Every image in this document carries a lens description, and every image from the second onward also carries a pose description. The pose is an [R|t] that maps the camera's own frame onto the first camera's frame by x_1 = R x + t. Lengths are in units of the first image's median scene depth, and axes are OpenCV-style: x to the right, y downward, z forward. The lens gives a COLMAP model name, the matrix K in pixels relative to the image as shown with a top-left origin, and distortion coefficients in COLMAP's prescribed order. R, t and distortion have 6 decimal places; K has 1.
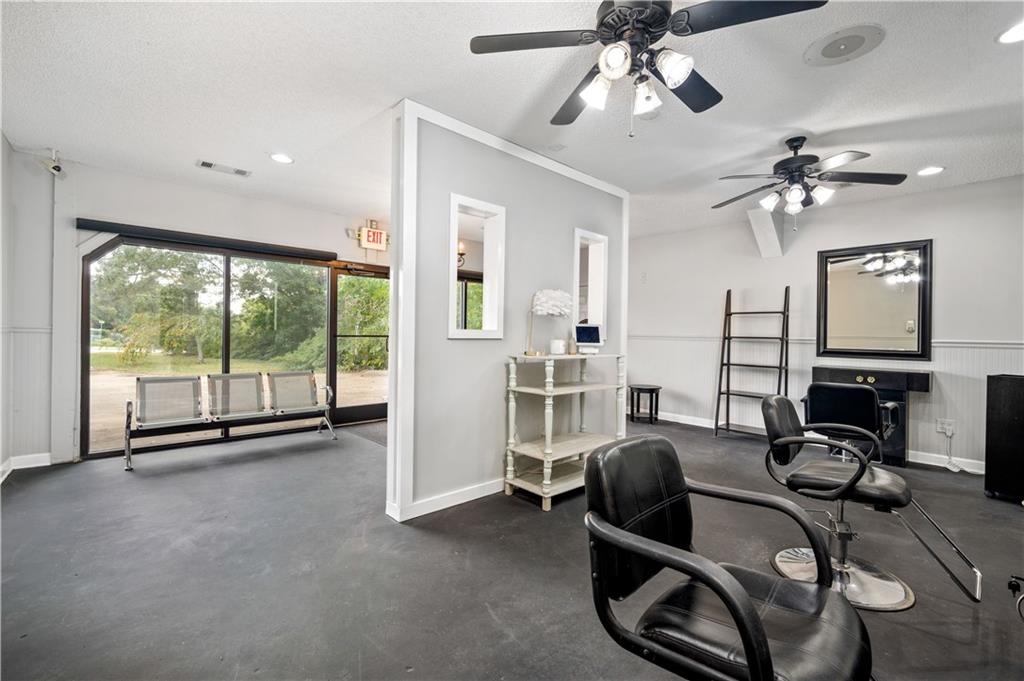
lens RADIAL K [[438.7, 0, 513.7], [0, 438.7, 339.4], [0, 0, 1]] dist [-0.000009, 0.000044]
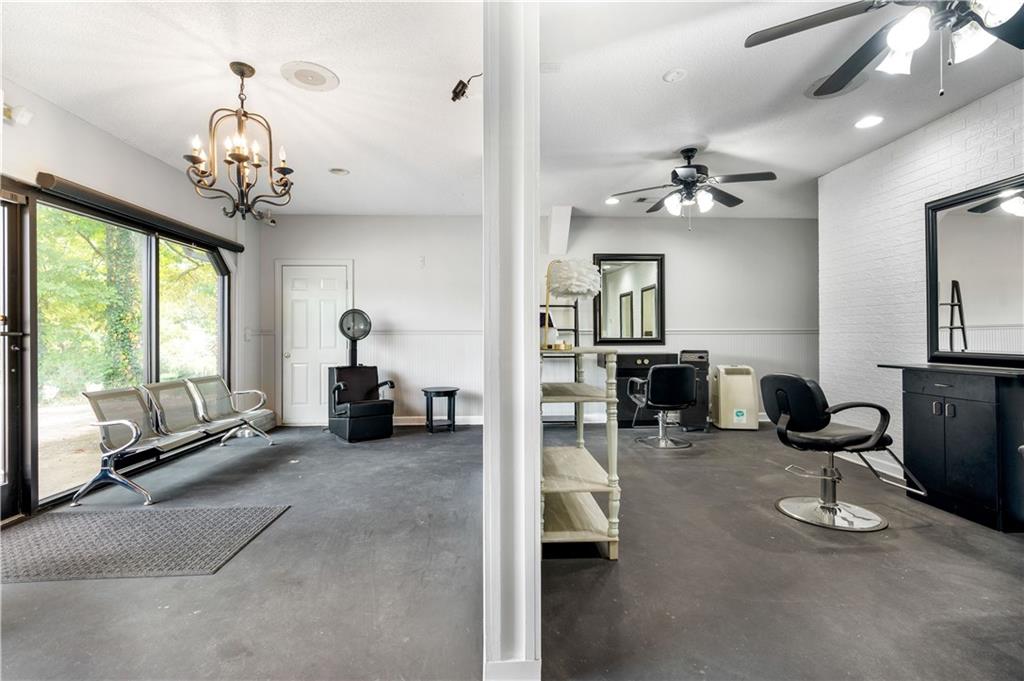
lens RADIAL K [[466.7, 0, 511.8], [0, 466.7, 337.6], [0, 0, 1]] dist [-0.002192, -0.000269]
pose [[0.643621, -0.020558, 0.765068, -0.348356], [0.024605, 0.999678, 0.006163, 0.005377], [-0.764949, 0.014858, 0.643920, 0.347137]]
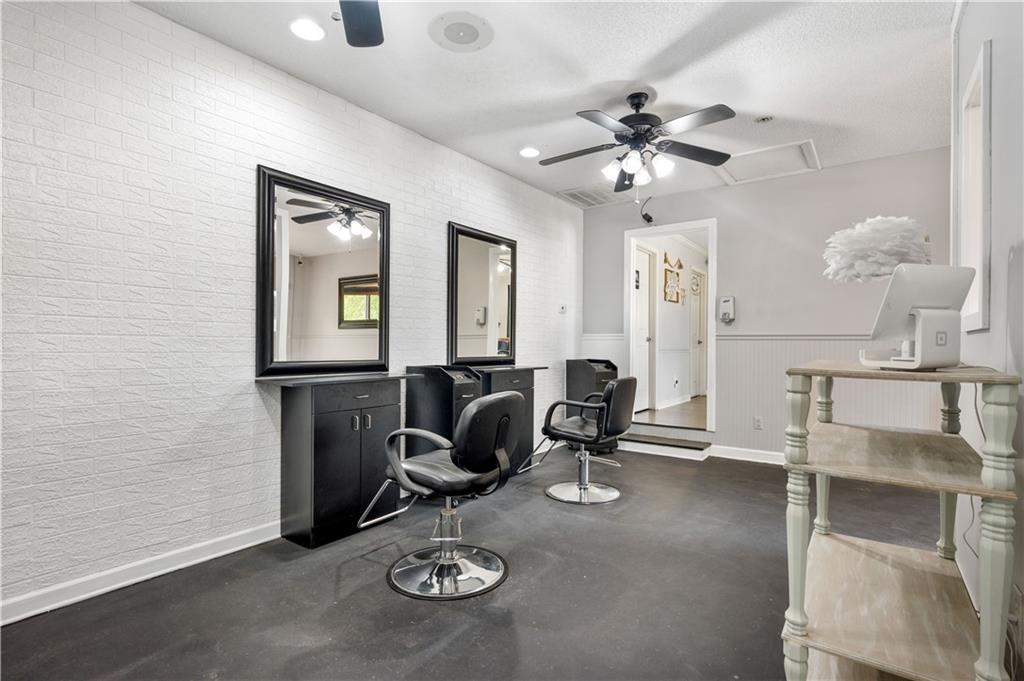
lens RADIAL K [[489.8, 0, 520.2], [0, 489.8, 343.3], [0, 0, 1]] dist [0.023007, 0.000151]
pose [[-0.980013, -0.023940, -0.197487, 0.333367], [-0.026186, 0.999619, 0.008766, 0.010452], [0.197201, 0.013762, -0.980266, 0.868574]]
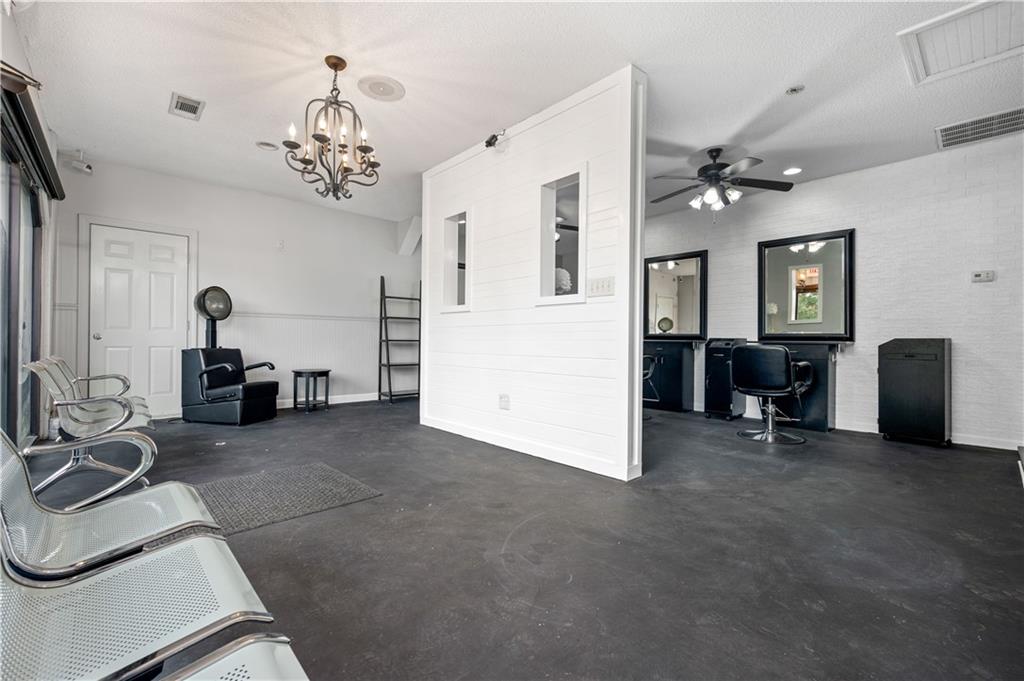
lens RADIAL K [[438.7, 0, 513.7], [0, 438.7, 339.4], [0, 0, 1]] dist [-0.000009, 0.000044]
pose [[0.005127, -0.017206, 0.999839, -0.659236], [0.004248, 0.999843, 0.017184, 0.034157], [-0.999978, 0.004159, 0.005200, 0.656867]]
